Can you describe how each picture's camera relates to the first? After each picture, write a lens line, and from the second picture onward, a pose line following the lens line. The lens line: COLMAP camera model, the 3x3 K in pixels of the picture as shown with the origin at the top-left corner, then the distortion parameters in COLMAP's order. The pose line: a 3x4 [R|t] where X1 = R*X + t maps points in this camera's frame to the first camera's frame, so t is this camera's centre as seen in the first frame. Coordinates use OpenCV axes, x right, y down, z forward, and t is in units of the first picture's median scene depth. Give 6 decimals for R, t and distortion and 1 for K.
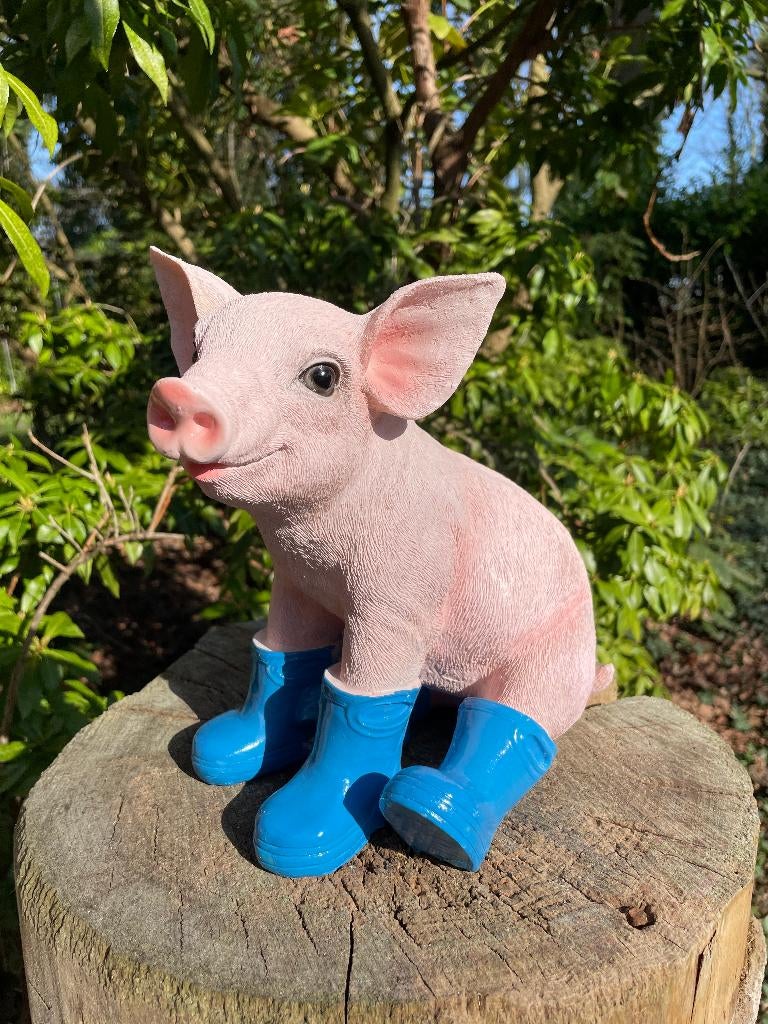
lens RADIAL K [[772.8, 0, 384.0], [0, 772.8, 513.8], [0, 0, 1]] dist [0.083012, -0.104754]
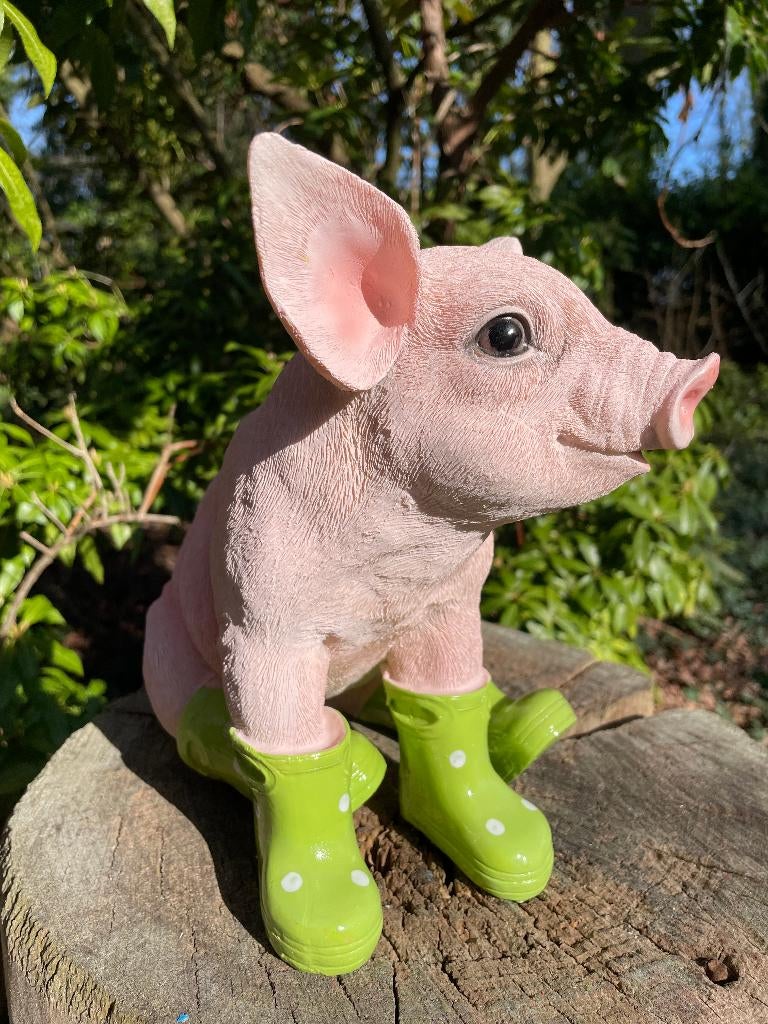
lens RADIAL K [[776.5, 0, 384.0], [0, 776.5, 512.0], [0, 0, 1]] dist [0.081079, -0.110645]
pose [[0.999249, 0.027094, 0.027700, -0.031448], [-0.027531, 0.999500, 0.015520, -0.001334], [-0.027266, -0.016271, 0.999496, 0.048769]]
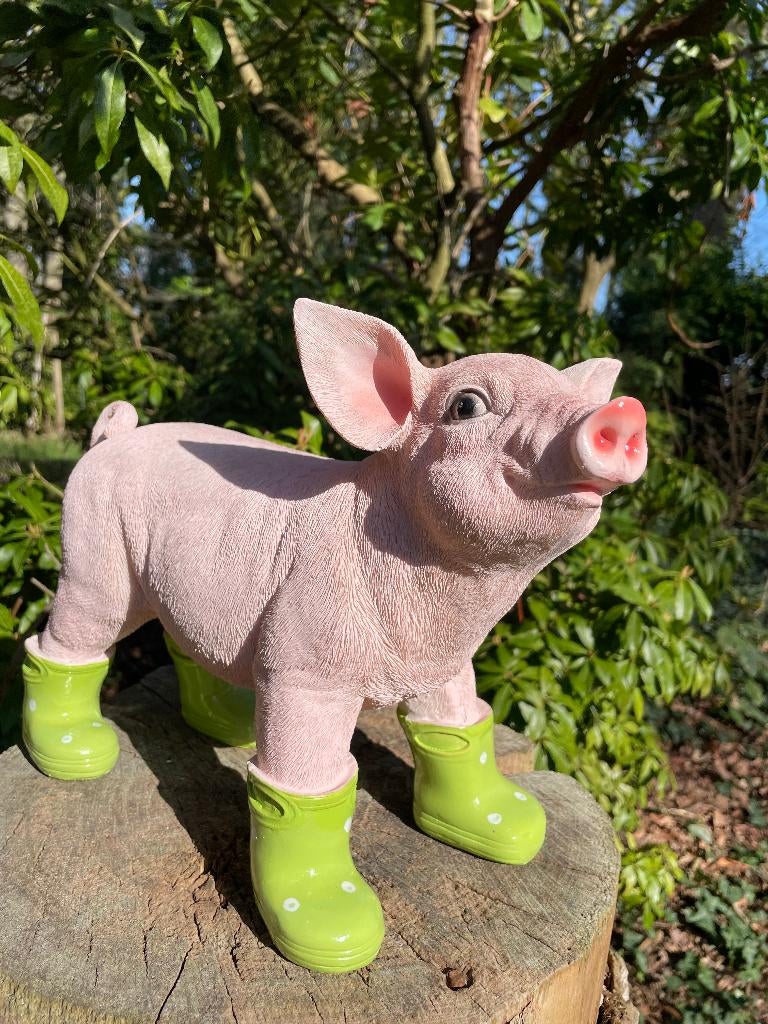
lens RADIAL K [[773.0, 0, 392.2], [0, 773.0, 514.8], [0, 0, 1]] dist [0.082467, -0.108060]
pose [[0.994537, 0.085393, -0.060030, 0.087045], [-0.089131, 0.994050, -0.062617, -0.011051], [0.054326, 0.067625, 0.996231, -0.033512]]
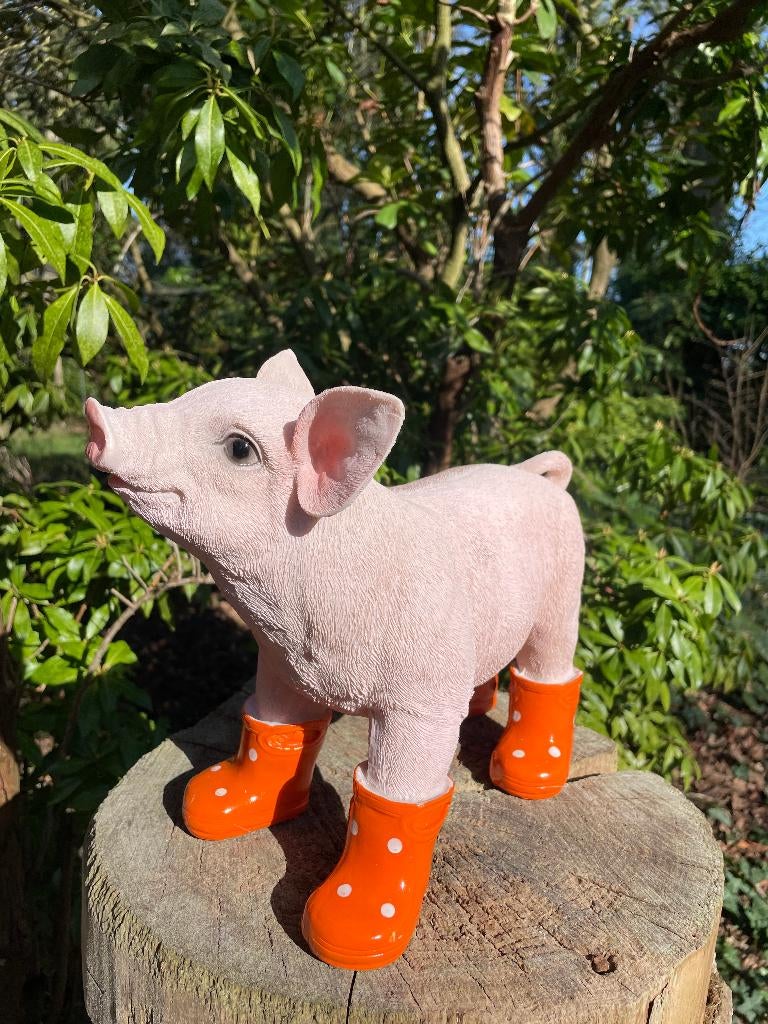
lens RADIAL K [[772.8, 0, 384.0], [0, 772.8, 513.8], [0, 0, 1]] dist [0.083012, -0.104754]
pose [[0.995569, 0.069758, -0.063056, 0.009512], [-0.072752, 0.996266, -0.046490, -0.028268], [0.059577, 0.050871, 0.996927, -0.079570]]
